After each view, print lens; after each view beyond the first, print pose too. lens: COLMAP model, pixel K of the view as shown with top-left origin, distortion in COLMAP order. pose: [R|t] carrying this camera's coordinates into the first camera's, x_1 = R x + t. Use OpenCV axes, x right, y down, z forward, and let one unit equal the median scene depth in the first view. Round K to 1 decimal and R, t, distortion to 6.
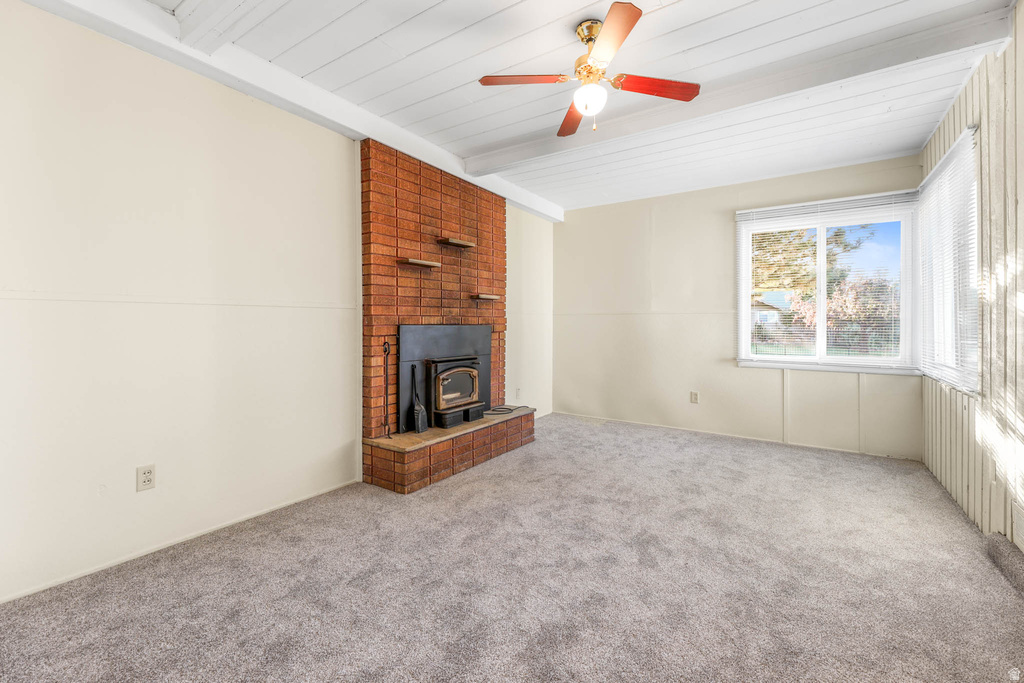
lens RADIAL K [[431.8, 0, 525.1], [0, 431.8, 317.6], [0, 0, 1]] dist [-0.002313, -0.000205]
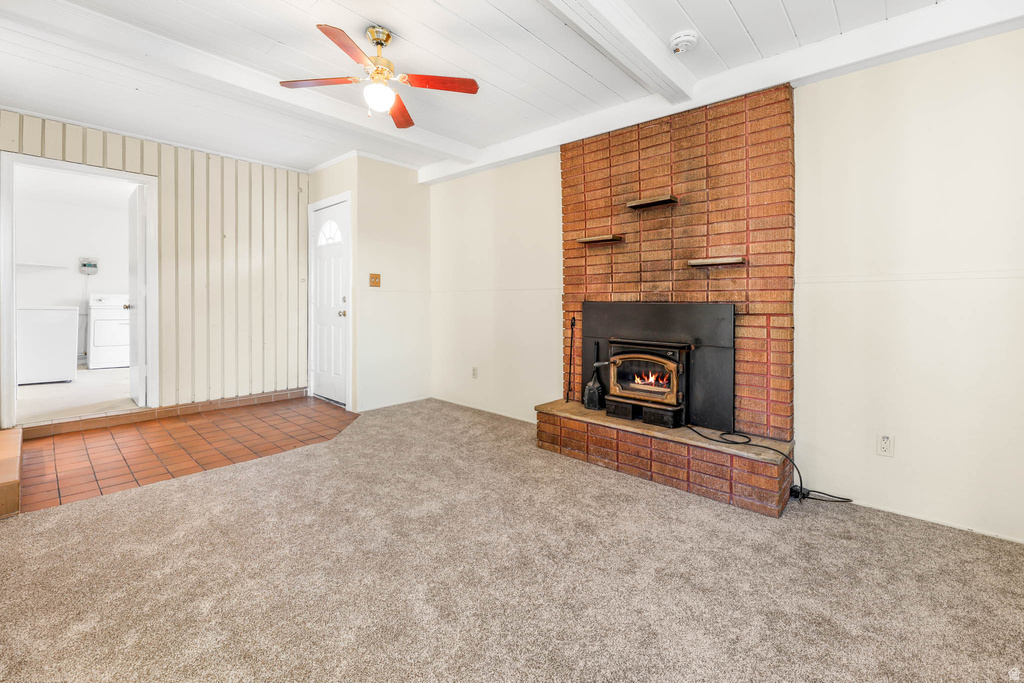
lens RADIAL K [[430.6, 0, 514.6], [0, 430.6, 306.6], [0, 0, 1]] dist [-0.001227, -0.000747]
pose [[-0.147733, -0.002142, -0.989025, 0.724252], [-0.000922, 0.999998, -0.002028, 0.028178], [0.989027, 0.000612, -0.147734, 0.914058]]
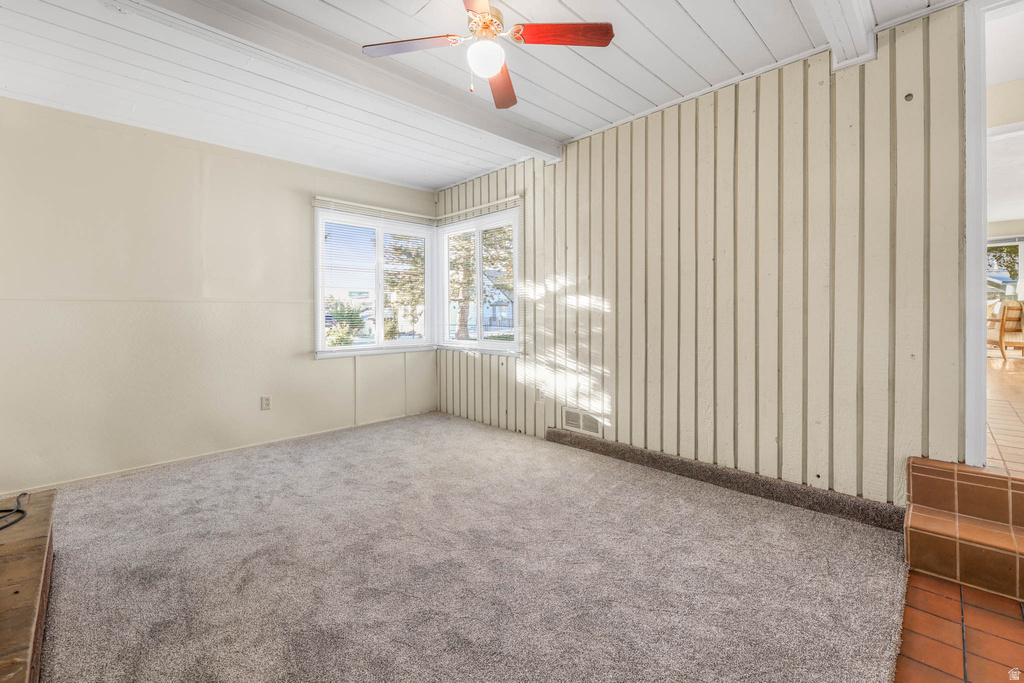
lens RADIAL K [[430.6, 0, 514.6], [0, 430.6, 306.6], [0, 0, 1]] dist [-0.001227, -0.000747]
pose [[0.199008, 0.011649, 0.979929, -0.417999], [-0.004712, 0.999929, -0.010930, 0.006808], [-0.979986, -0.002443, 0.199049, 0.462310]]
